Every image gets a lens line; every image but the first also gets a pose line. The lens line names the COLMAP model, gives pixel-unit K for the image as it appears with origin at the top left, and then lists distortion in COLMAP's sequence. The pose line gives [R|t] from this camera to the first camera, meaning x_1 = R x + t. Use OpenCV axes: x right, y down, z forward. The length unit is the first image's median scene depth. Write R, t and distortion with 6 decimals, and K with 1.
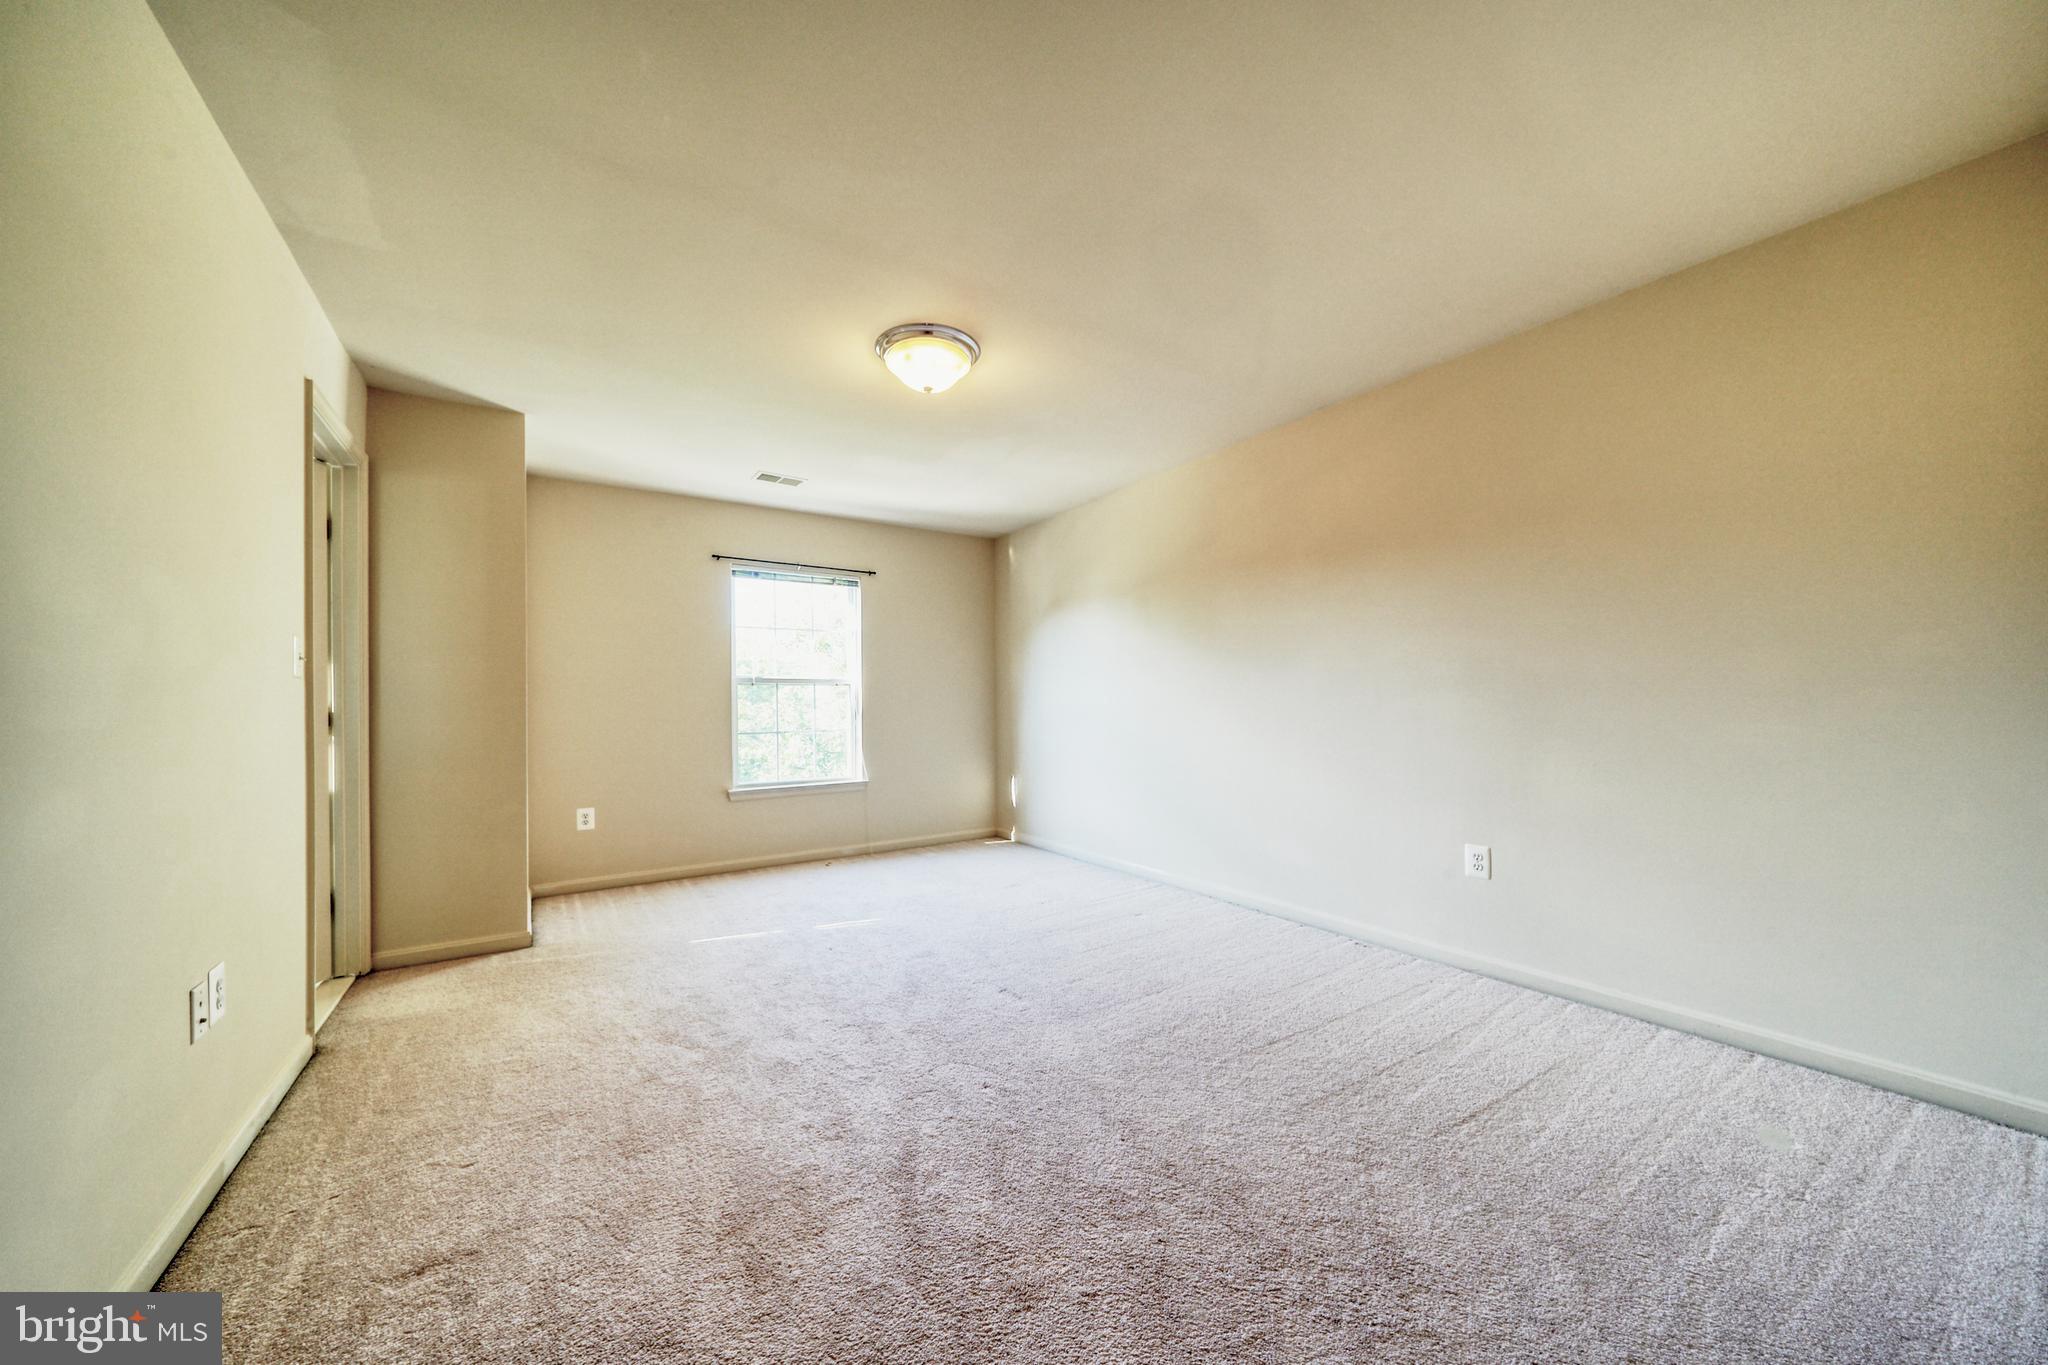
lens RADIAL K [[716.2, 0, 1031.5], [0, 716.2, 698.2], [0, 0, 1]] dist [-0.006016, -0.000419]
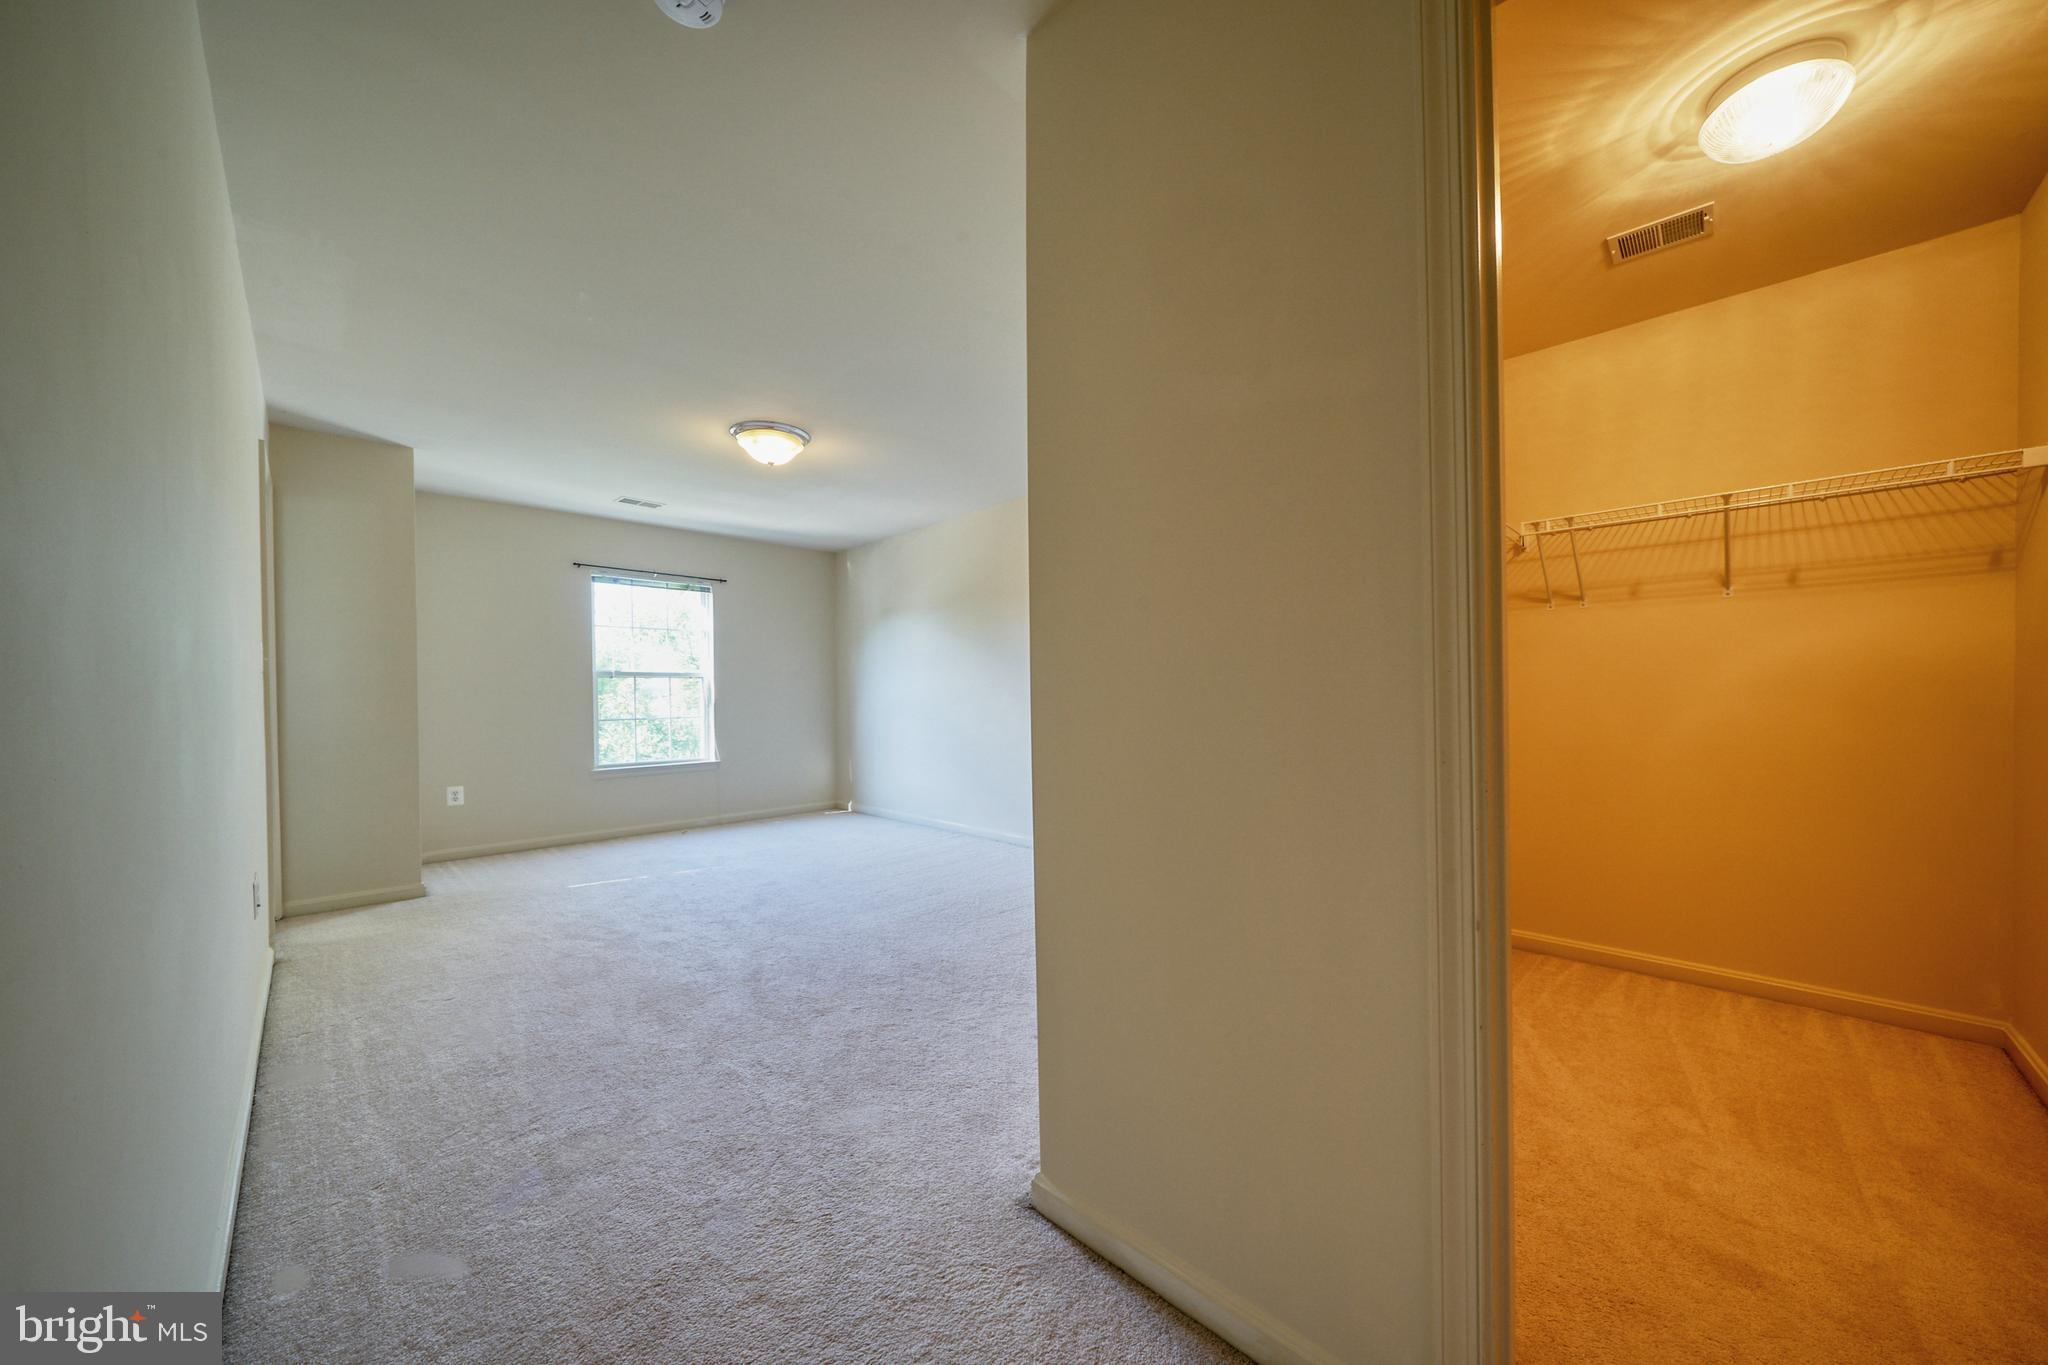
lens RADIAL K [[716.2, 0, 1031.5], [0, 716.2, 698.2], [0, 0, 1]] dist [-0.006016, -0.000419]
pose [[0.980775, 0.000789, 0.195142, 0.070317], [-0.003190, 0.999923, 0.011991, -0.002753], [-0.195117, -0.012383, 0.980702, -0.402937]]
